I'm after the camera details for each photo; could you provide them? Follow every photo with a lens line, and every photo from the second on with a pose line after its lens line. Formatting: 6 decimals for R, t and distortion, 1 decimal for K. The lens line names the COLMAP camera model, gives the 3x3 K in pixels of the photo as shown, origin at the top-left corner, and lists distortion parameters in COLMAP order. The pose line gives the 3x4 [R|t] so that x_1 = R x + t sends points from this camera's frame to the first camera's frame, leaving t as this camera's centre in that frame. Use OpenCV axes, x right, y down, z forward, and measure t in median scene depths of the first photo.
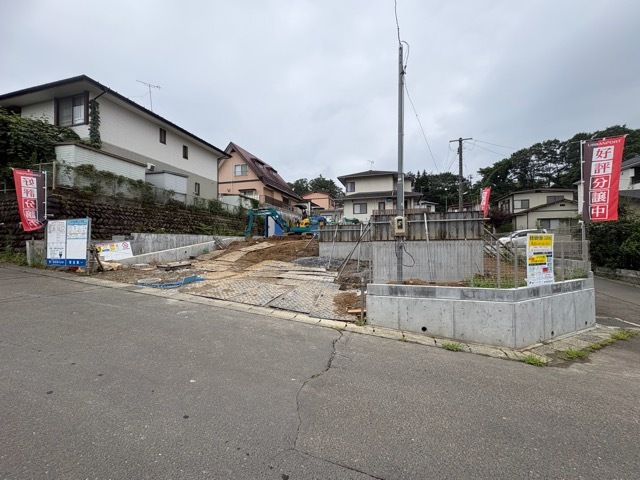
lens RADIAL K [[254.8, 0, 320.0], [0, 254.8, 240.0], [0, 0, 1]] dist [0.005595, -0.000128]
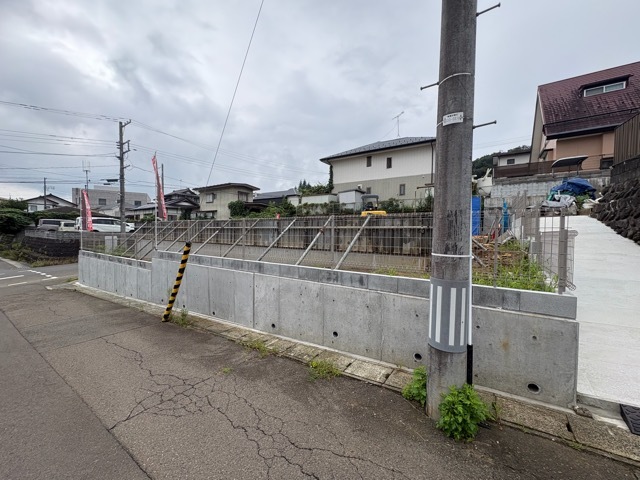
lens RADIAL K [[254.8, 0, 320.0], [0, 254.8, 240.0], [0, 0, 1]] dist [0.005595, -0.000128]
pose [[-0.299054, 0.022988, -0.953959, 1.161587], [0.000180, 0.999711, 0.024034, -0.014138], [0.954236, 0.007015, -0.298971, 1.683286]]
